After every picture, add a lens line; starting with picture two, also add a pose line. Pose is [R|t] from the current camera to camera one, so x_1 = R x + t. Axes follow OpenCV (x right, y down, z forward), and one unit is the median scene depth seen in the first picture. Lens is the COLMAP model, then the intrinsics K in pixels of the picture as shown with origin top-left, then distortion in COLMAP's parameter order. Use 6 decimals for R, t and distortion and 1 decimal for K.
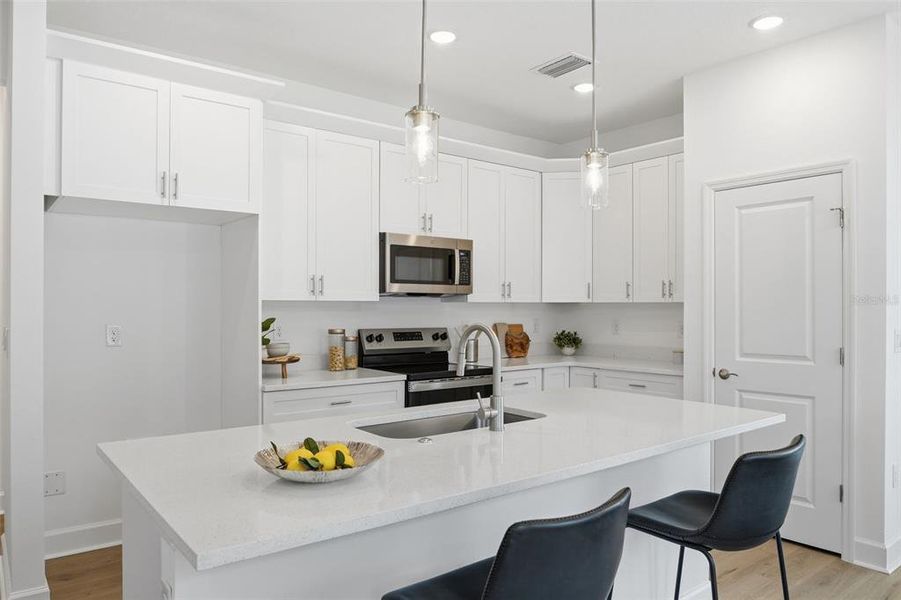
lens RADIAL K [[623.9, 0, 449.6], [0, 623.9, 307.9], [0, 0, 1]] dist [-0.019222, -0.000627]
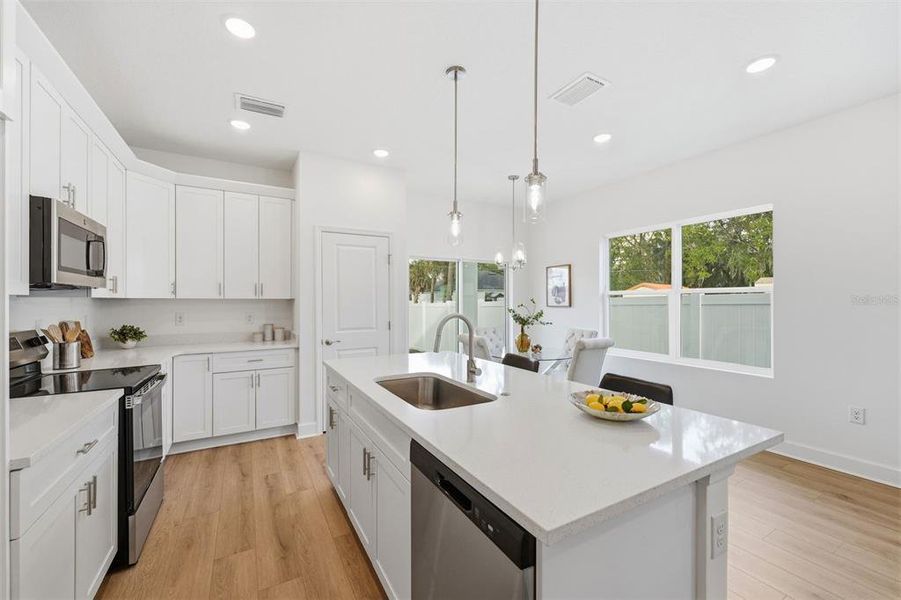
lens RADIAL K [[363.2, 0, 450.2], [0, 363.2, 300.5], [0, 0, 1]] dist [0.000453, 0.000295]
pose [[0.151258, 0.001001, 0.988494, -0.437067], [0.004072, 0.999990, -0.001635, -0.002471], [-0.988486, 0.004272, 0.151252, 0.483880]]
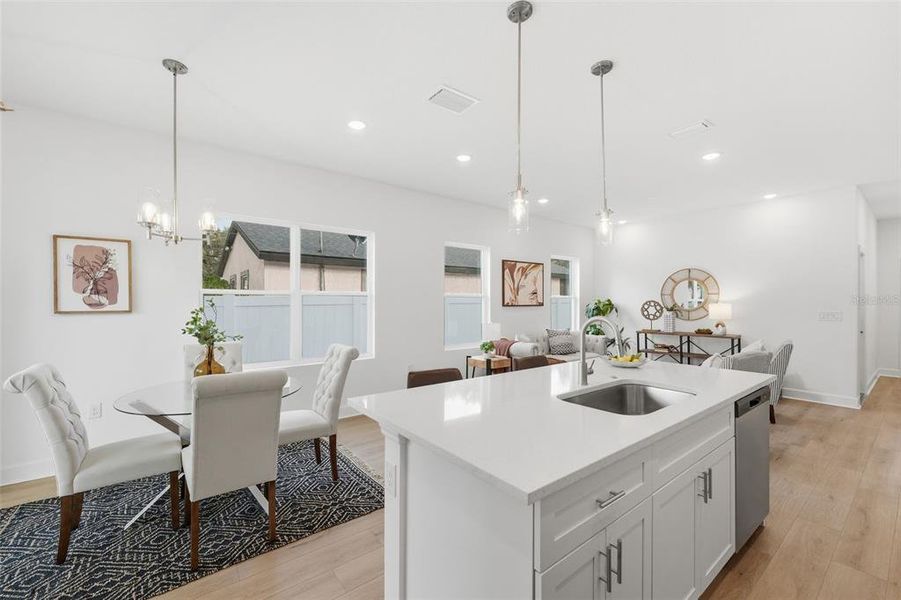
lens RADIAL K [[368.6, 0, 446.3], [0, 368.6, 302.3], [0, 0, 1]] dist [0.000772, 0.000091]
pose [[-0.999908, -0.001499, 0.013506, 0.210354], [-0.001462, 0.999995, 0.002756, -0.004500], [-0.013510, 0.002736, -0.999905, 1.012222]]
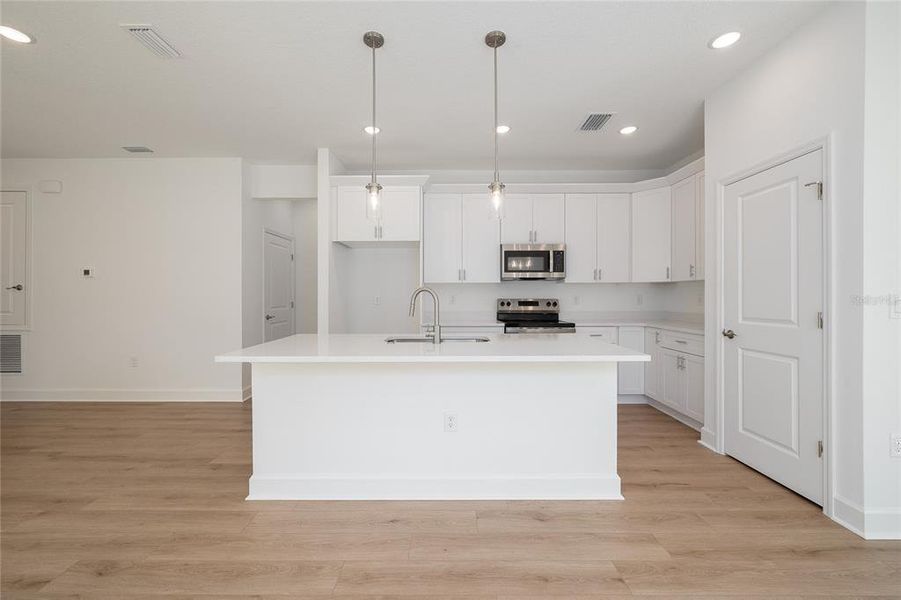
lens RADIAL K [[360.8, 0, 443.5], [0, 360.8, 296.7], [0, 0, 1]] dist [-0.000643, 0.000384]
pose [[0.780525, -0.000926, -0.625123, 0.407827], [0.002104, 0.999997, 0.001145, 0.027780], [0.625121, -0.002209, 0.780525, 0.086525]]
